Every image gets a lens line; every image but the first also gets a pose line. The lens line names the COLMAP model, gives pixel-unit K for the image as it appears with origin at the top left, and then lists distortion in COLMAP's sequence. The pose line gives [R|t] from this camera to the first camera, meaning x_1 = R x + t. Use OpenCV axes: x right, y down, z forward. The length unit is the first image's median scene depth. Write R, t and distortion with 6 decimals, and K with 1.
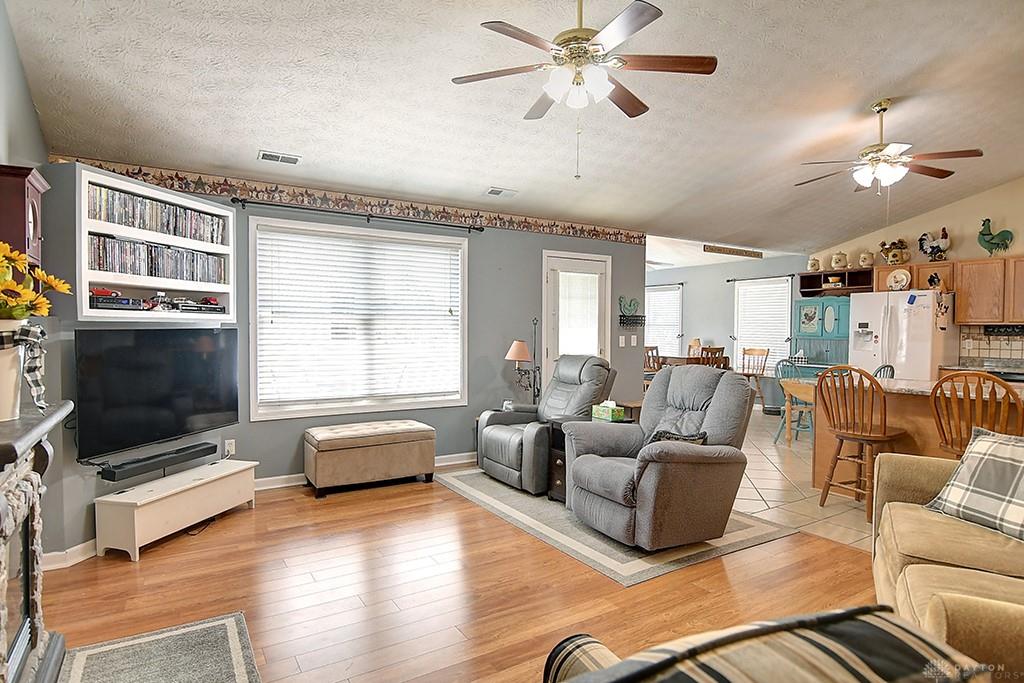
lens RADIAL K [[554.1, 0, 517.6], [0, 554.1, 345.0], [0, 0, 1]] dist [-0.007882, -0.003577]
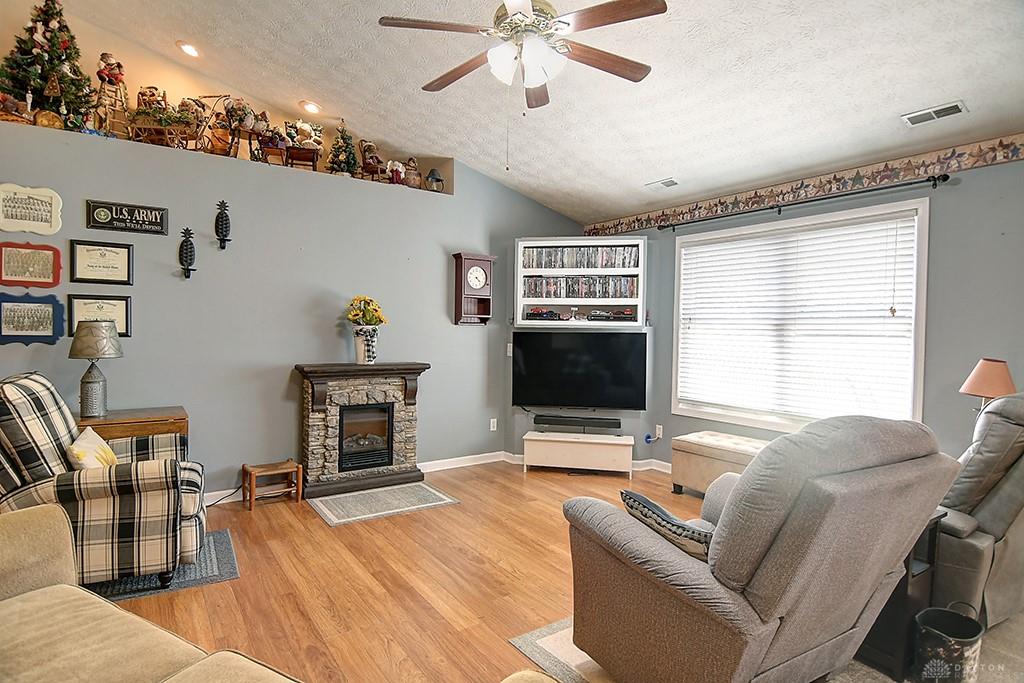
lens RADIAL K [[554.1, 0, 517.5], [0, 554.1, 337.0], [0, 0, 1]] dist [-0.007882, -0.003577]
pose [[0.033480, 0.007323, -0.999413, 0.796017], [-0.043843, 0.999021, 0.005851, -0.017848], [0.998477, 0.043622, 0.033769, 0.752240]]
